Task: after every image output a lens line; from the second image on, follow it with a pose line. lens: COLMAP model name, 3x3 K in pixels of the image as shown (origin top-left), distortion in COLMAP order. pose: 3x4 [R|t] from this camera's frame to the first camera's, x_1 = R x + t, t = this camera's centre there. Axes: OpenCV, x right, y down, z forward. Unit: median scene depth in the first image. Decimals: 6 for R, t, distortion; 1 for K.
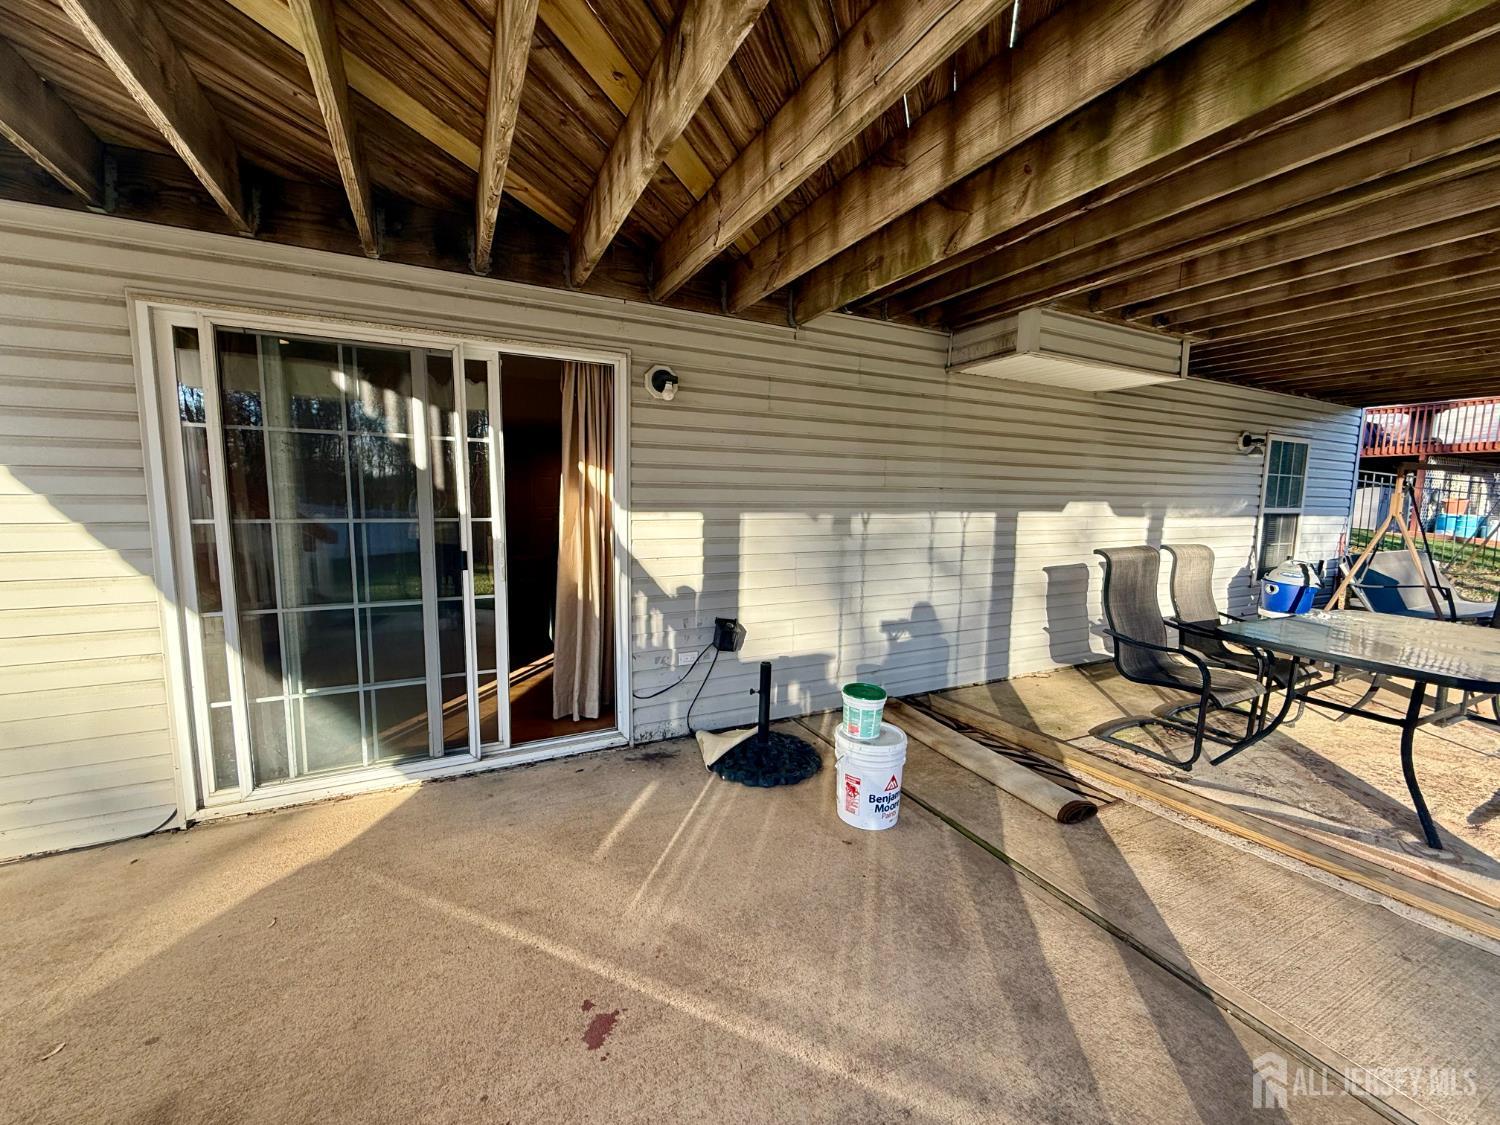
lens RADIAL K [[598.0, 0, 746.5], [0, 598.0, 560.8], [0, 0, 1]] dist [0.000518, -0.000321]
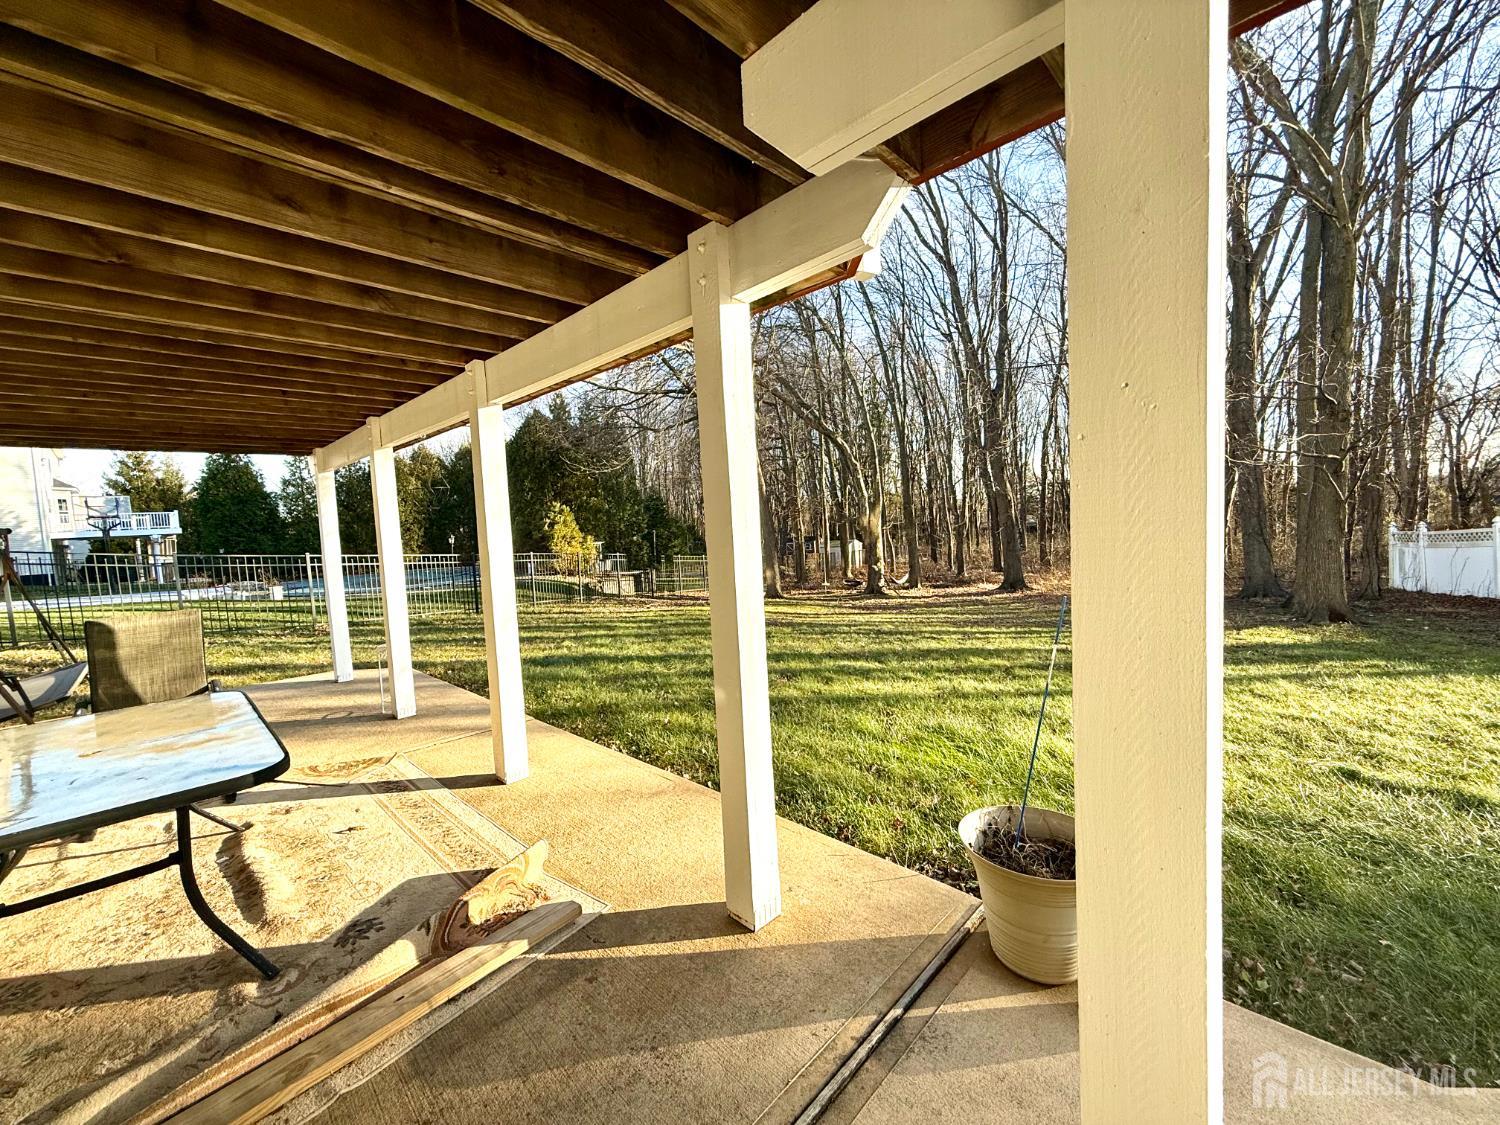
lens RADIAL K [[598.0, 0, 746.5], [0, 598.0, 560.8], [0, 0, 1]] dist [0.000518, -0.000321]
pose [[-0.324313, -0.055931, 0.944295, 0.181618], [0.152540, 0.982094, 0.110559, -0.076582], [-0.933570, 0.179898, -0.309974, 0.523612]]
